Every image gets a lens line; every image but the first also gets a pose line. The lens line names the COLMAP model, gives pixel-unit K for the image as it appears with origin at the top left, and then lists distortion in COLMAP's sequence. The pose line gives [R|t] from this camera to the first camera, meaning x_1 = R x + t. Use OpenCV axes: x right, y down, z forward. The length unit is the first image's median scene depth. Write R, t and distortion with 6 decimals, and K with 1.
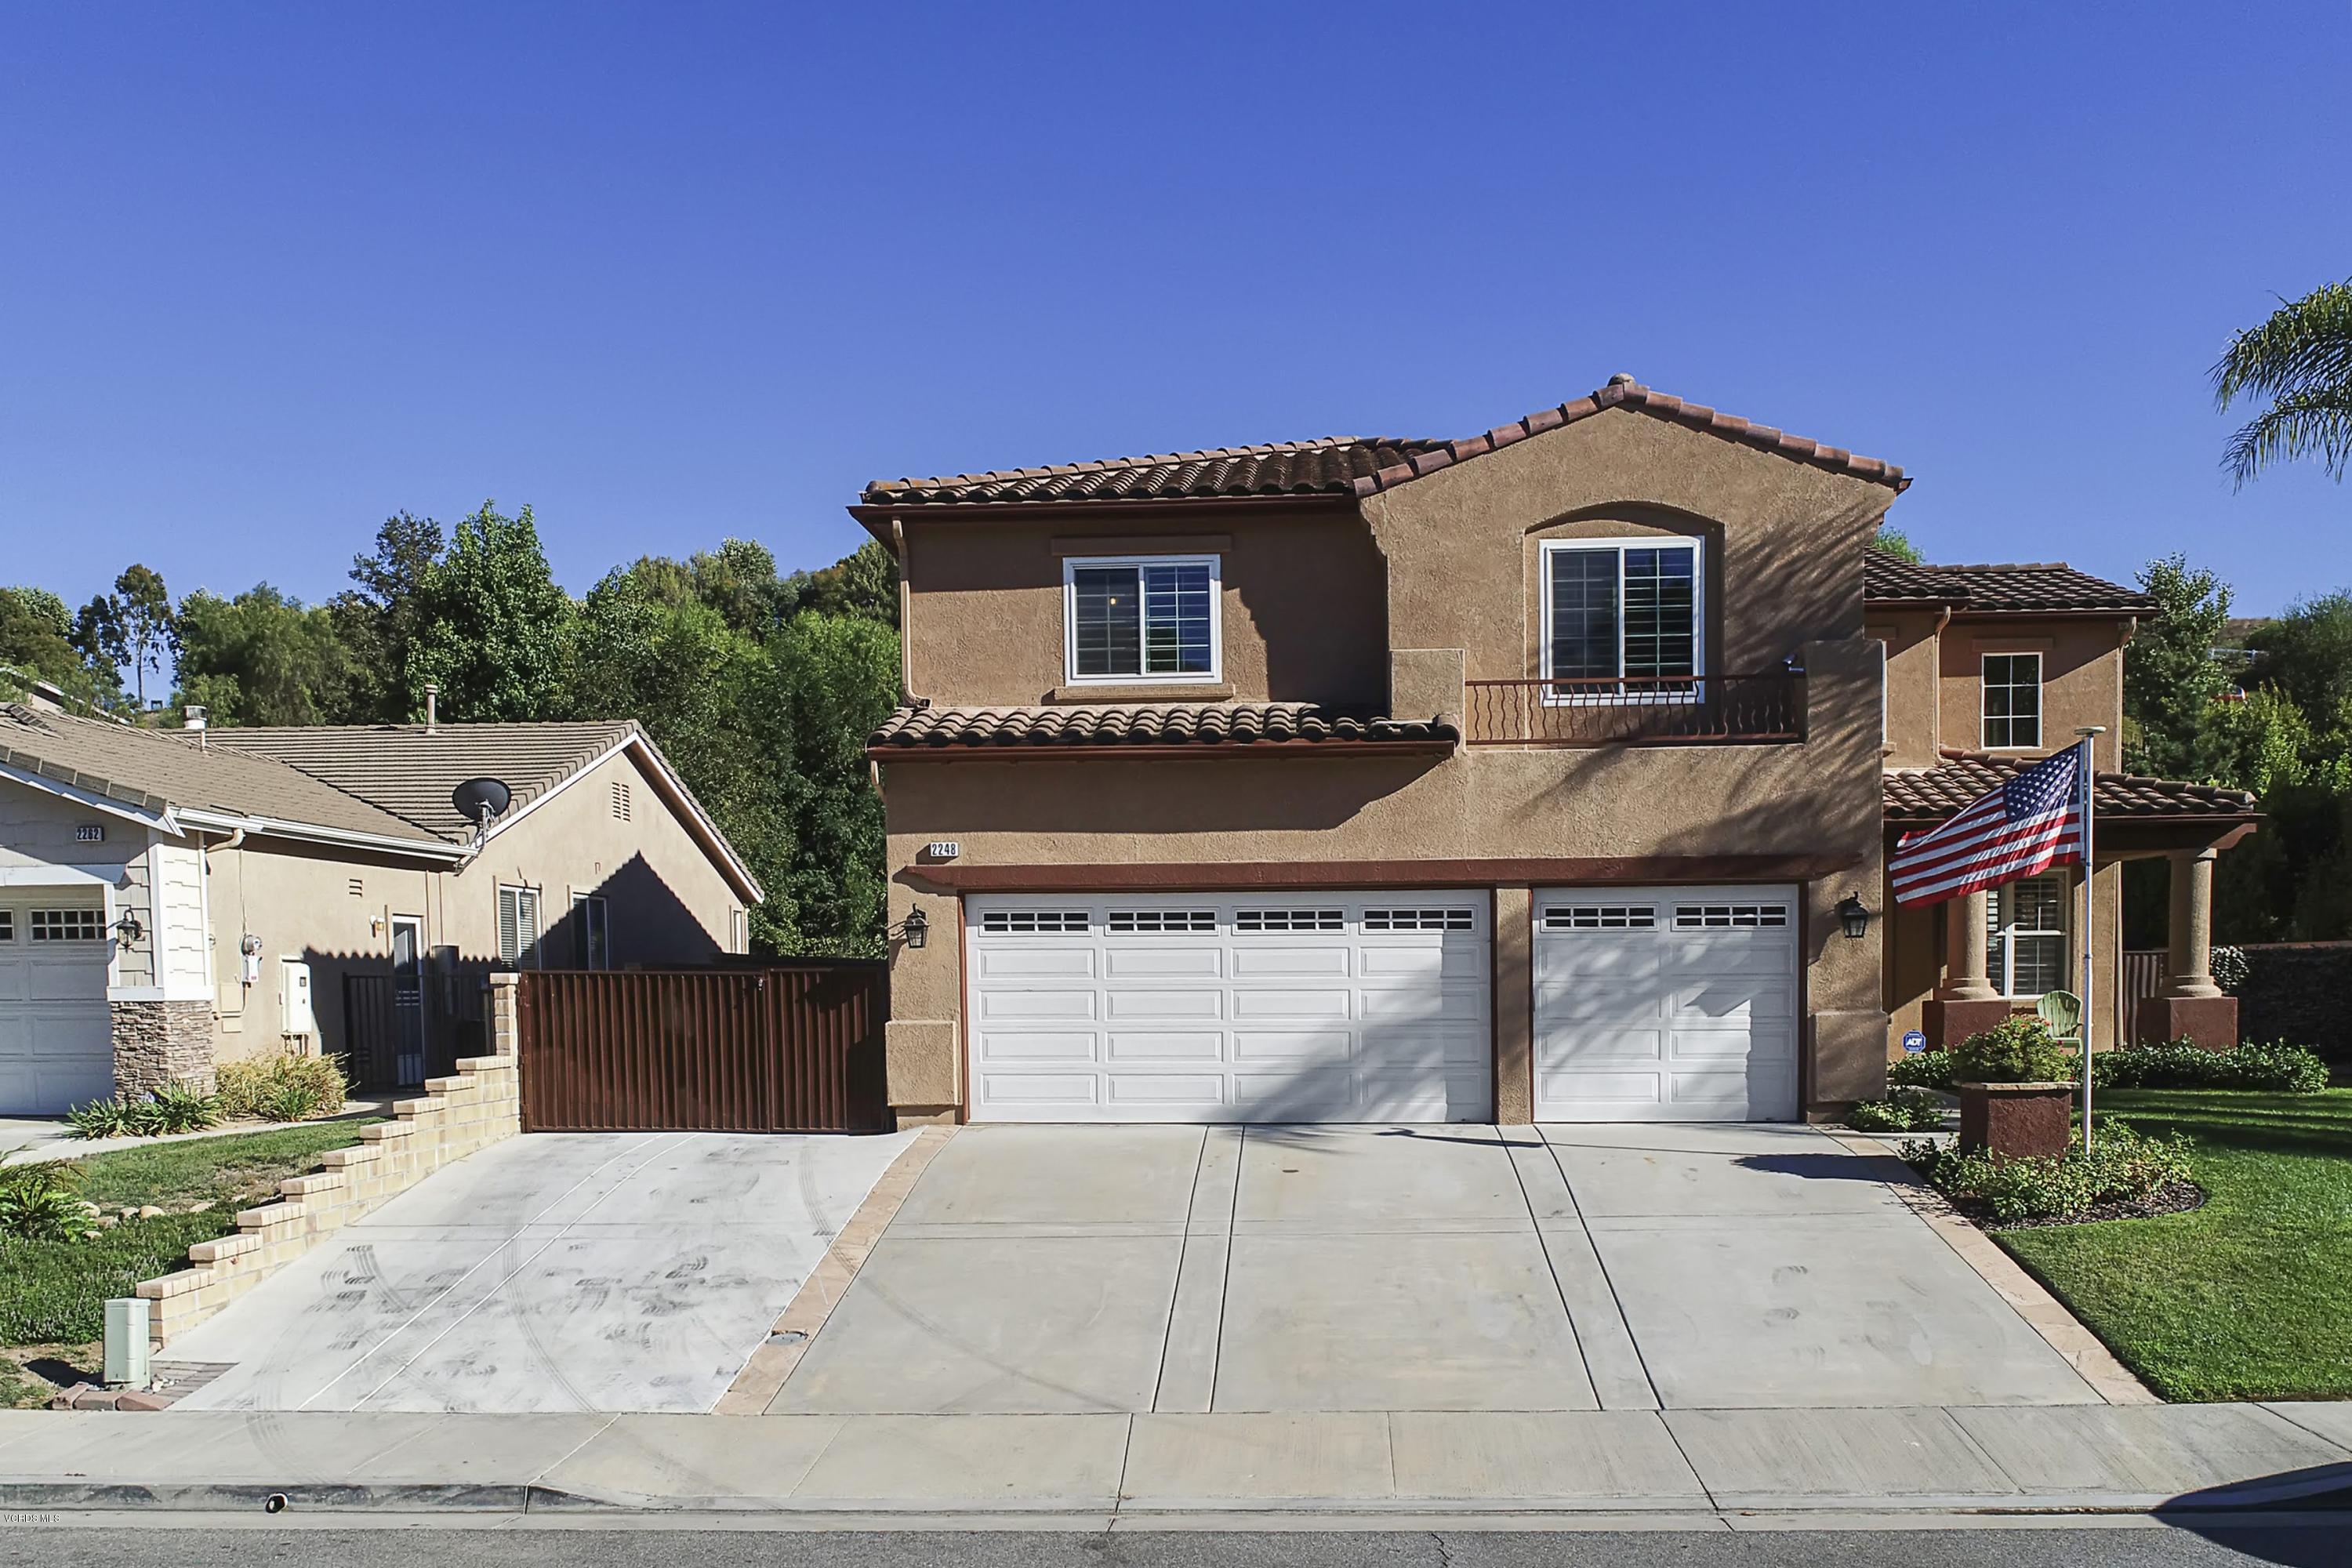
lens RADIAL K [[1875.2, 0, 1210.6], [0, 1875.2, 1037.5], [0, 0, 1]] dist [-0.002535, -0.003186]
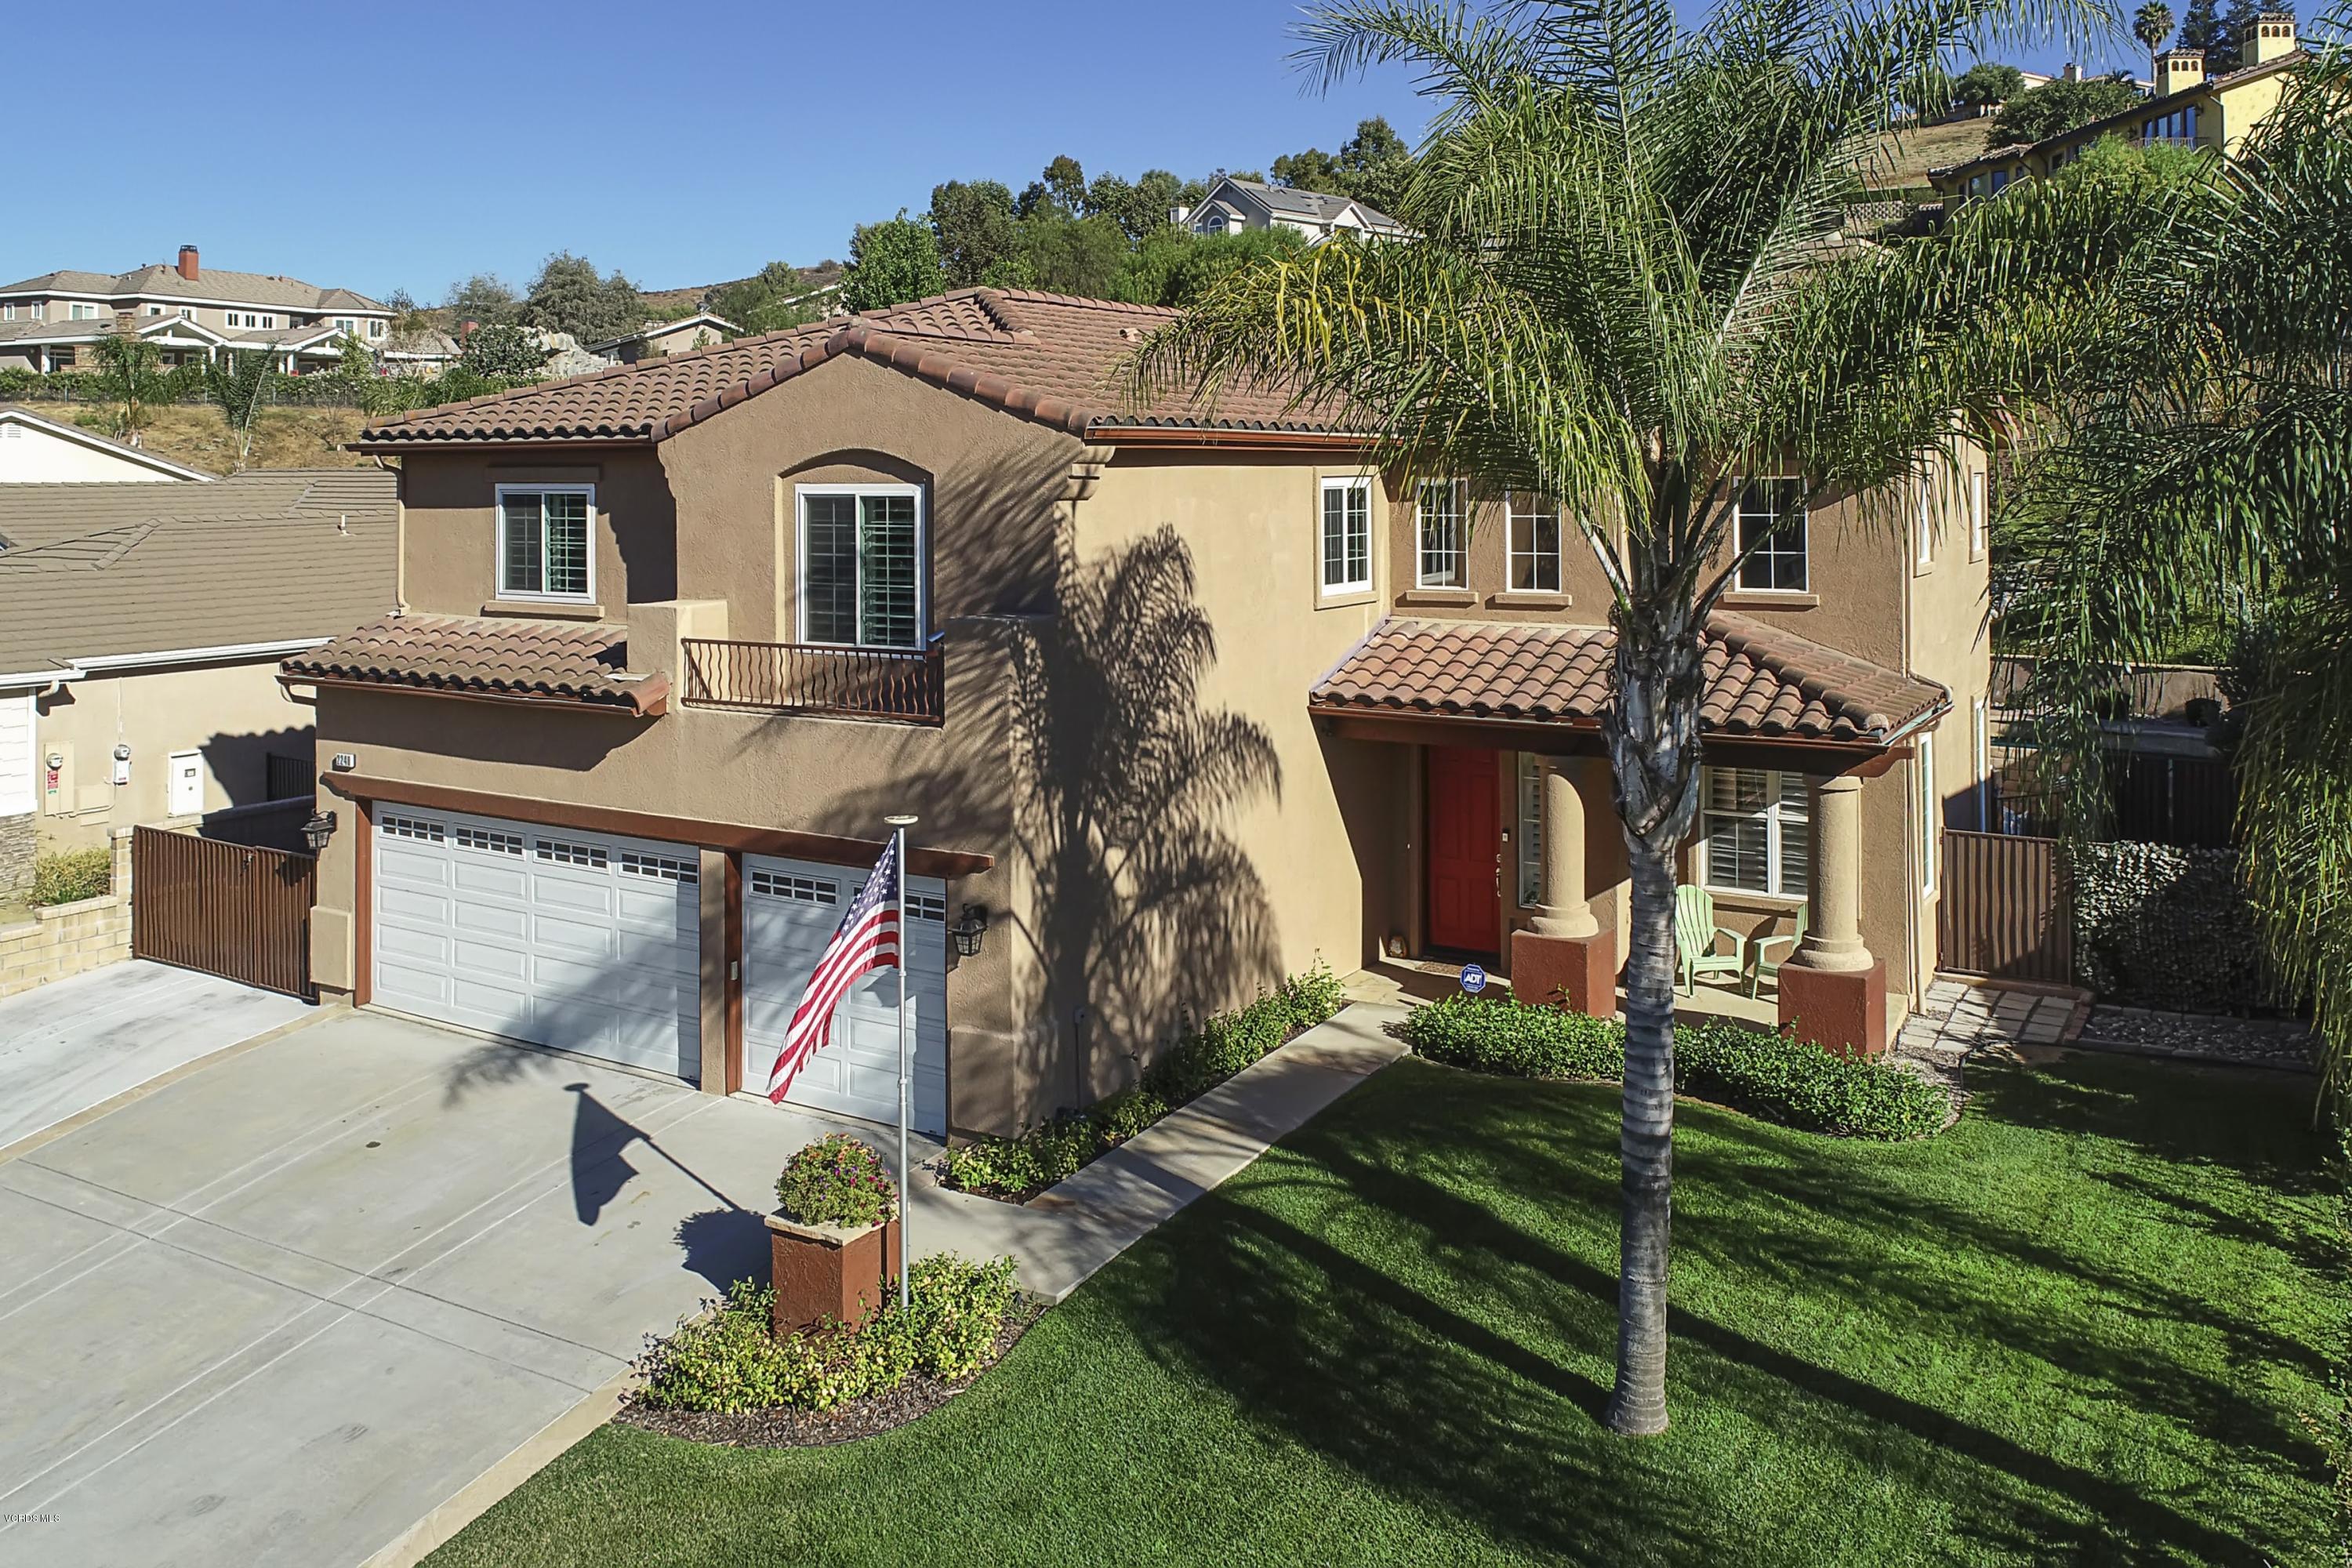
lens RADIAL K [[1821.5, 0, 1225.2], [0, 1821.5, 475.0], [0, 0, 1]] dist [-0.010072, -0.000714]
pose [[0.894607, 0.008788, -0.446767, 0.811281], [-0.026189, 0.999119, -0.032789, -0.247755], [0.446085, 0.041034, 0.894050, 0.253607]]
